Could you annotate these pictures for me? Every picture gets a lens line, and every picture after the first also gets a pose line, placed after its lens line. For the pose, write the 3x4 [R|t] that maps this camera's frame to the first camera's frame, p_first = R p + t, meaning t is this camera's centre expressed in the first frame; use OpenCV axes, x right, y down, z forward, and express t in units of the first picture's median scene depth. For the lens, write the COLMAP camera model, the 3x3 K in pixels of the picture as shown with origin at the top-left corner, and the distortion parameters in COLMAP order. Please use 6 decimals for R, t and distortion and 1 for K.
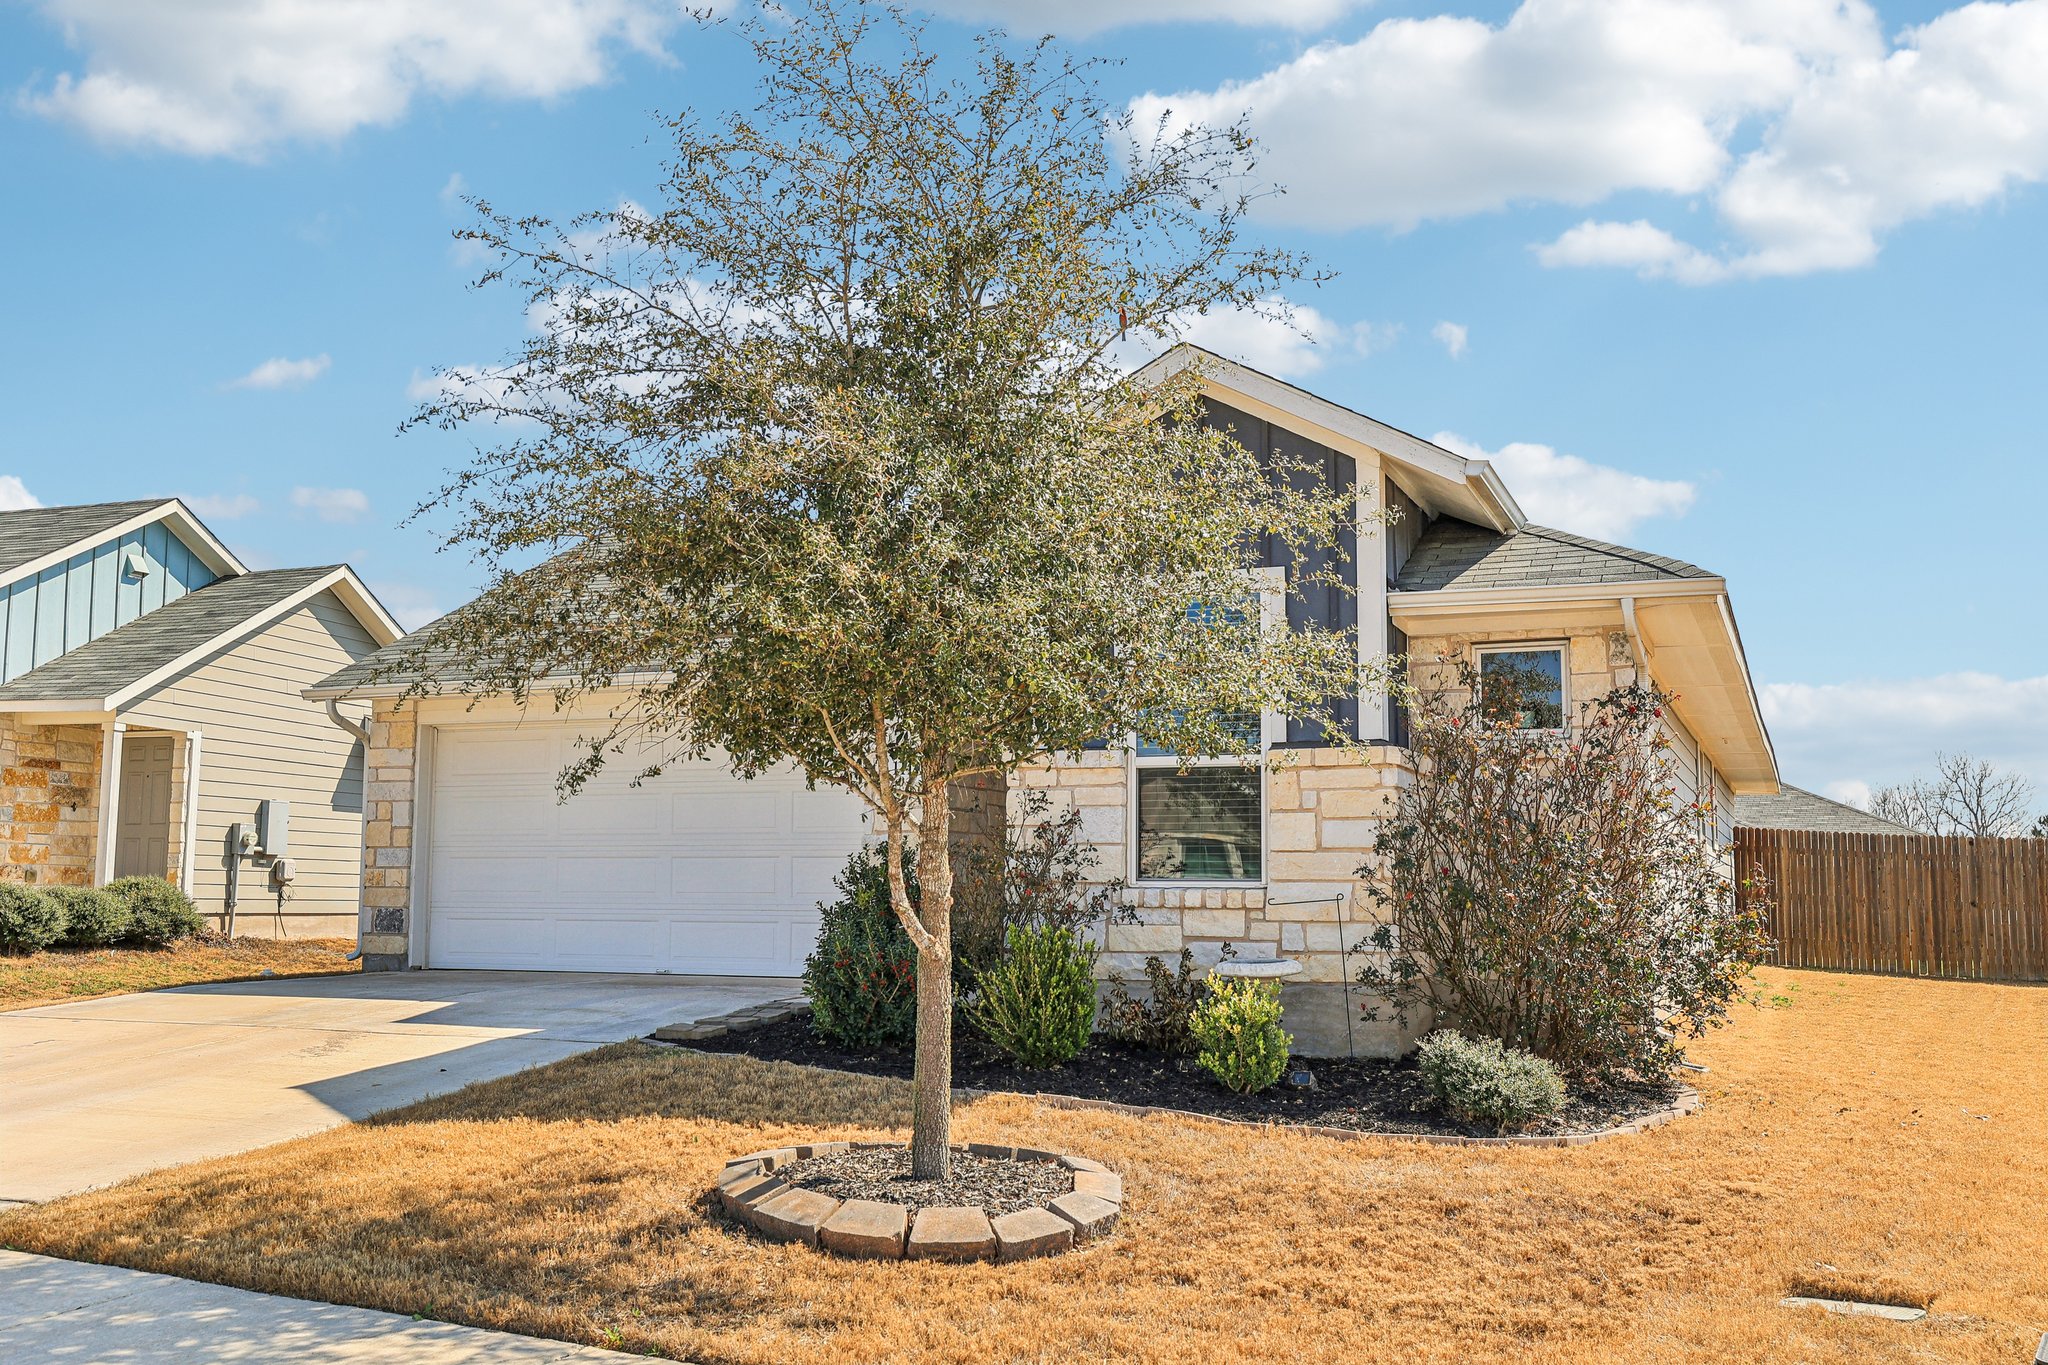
lens RADIAL K [[1920.6, 0, 1024.0], [0, 1920.6, 682.5], [0, 0, 1]] dist [-0.020940, -0.004917]
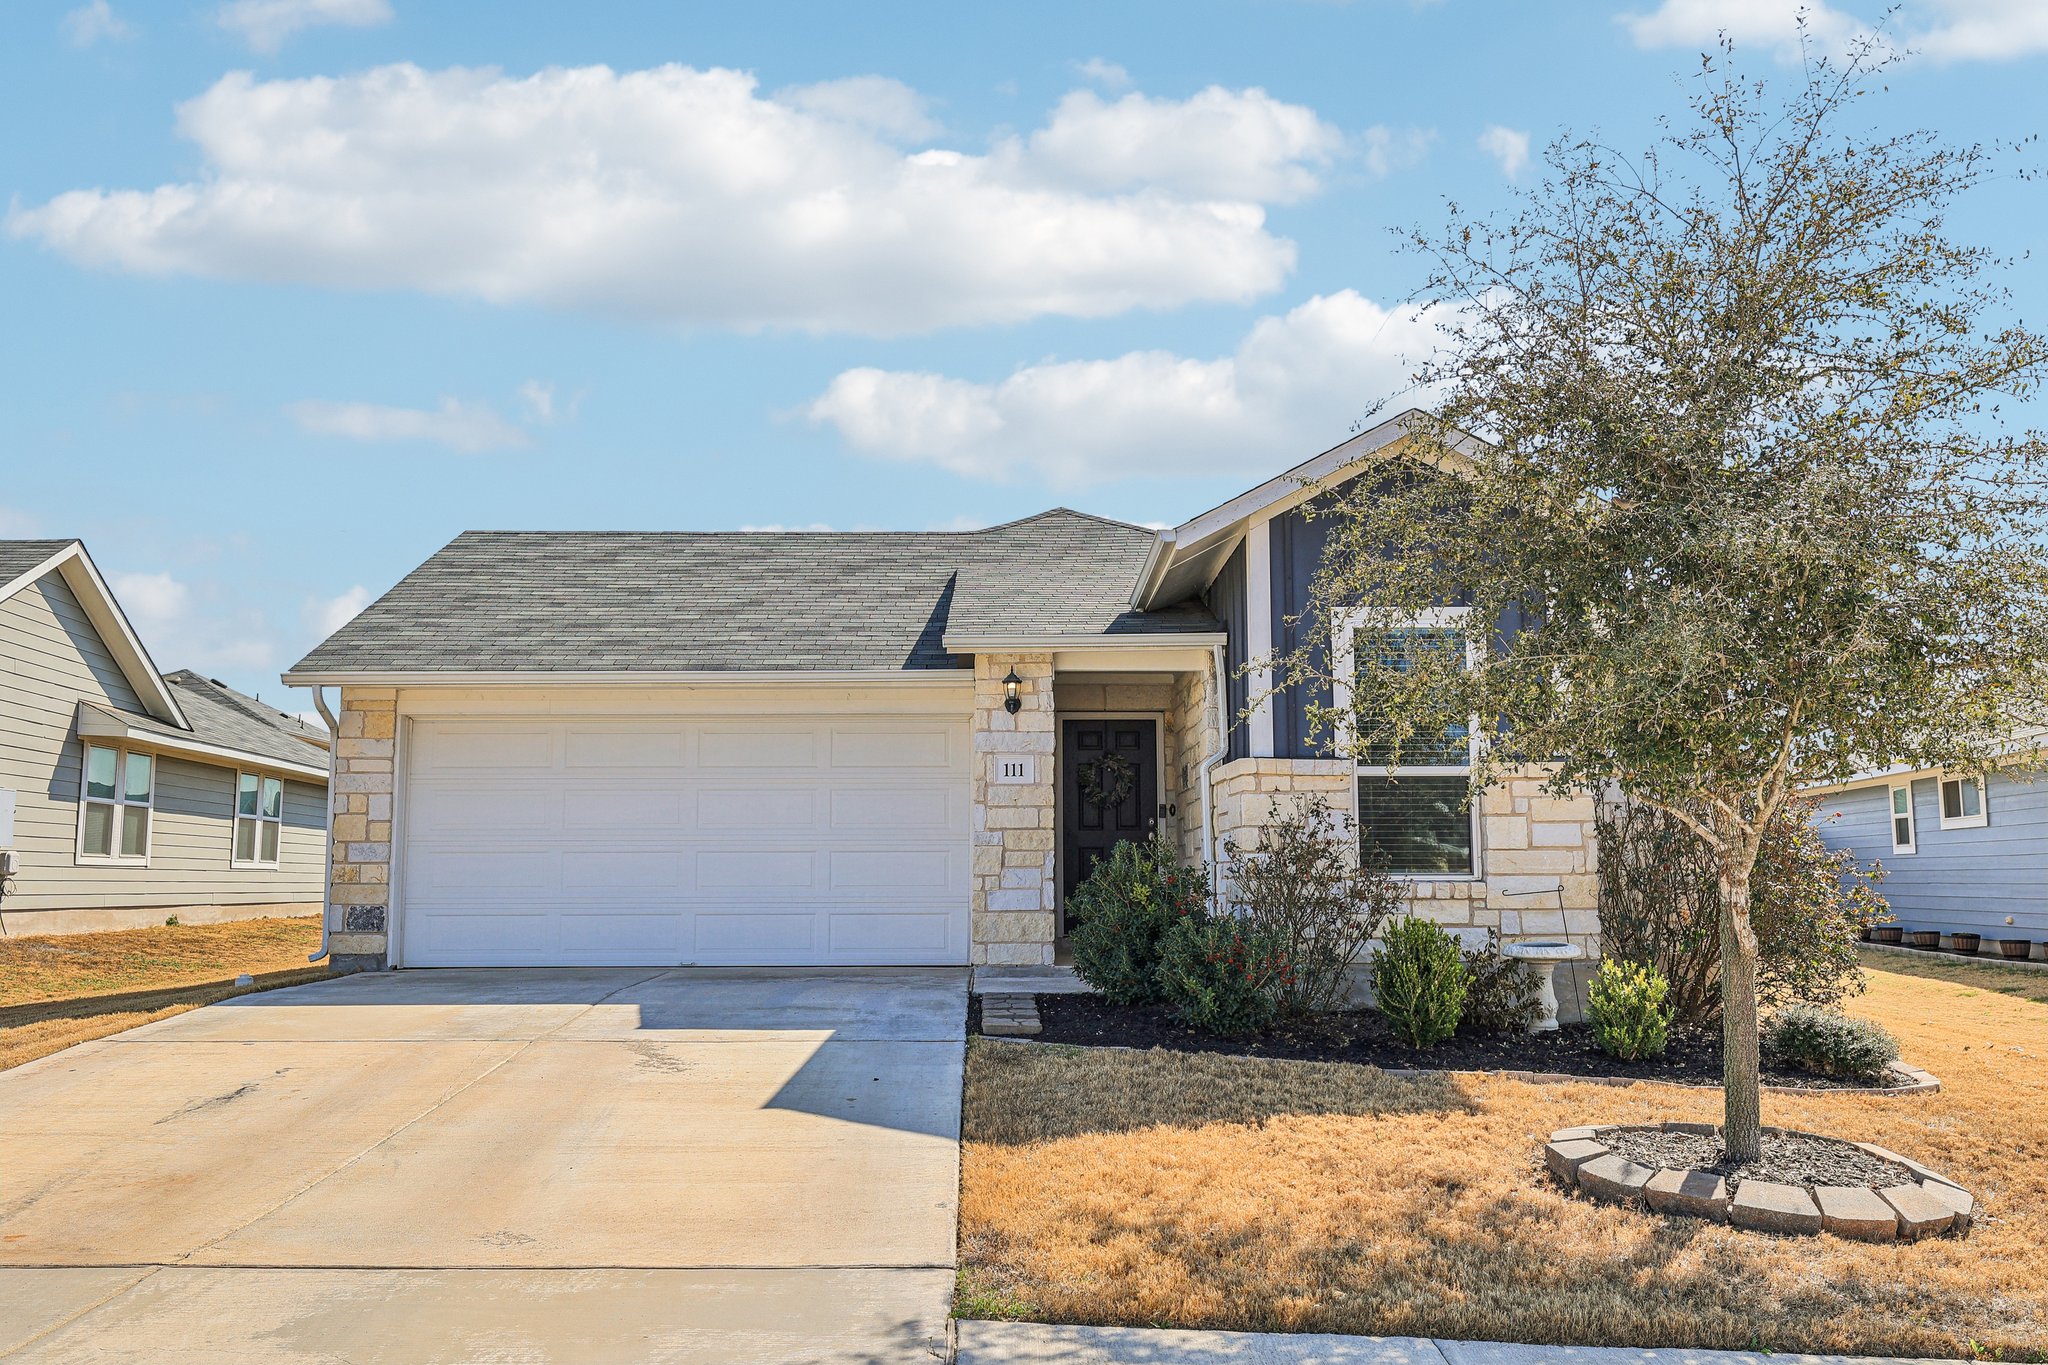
lens RADIAL K [[1586.1, 0, 1024.0], [0, 1586.1, 682.5], [0, 0, 1]] dist [0.000076, -0.004403]
pose [[0.921762, 0.038943, 0.385796, -0.491005], [-0.035294, 0.999240, -0.016538, 0.011757], [-0.386147, 0.001628, 0.922436, 0.209090]]
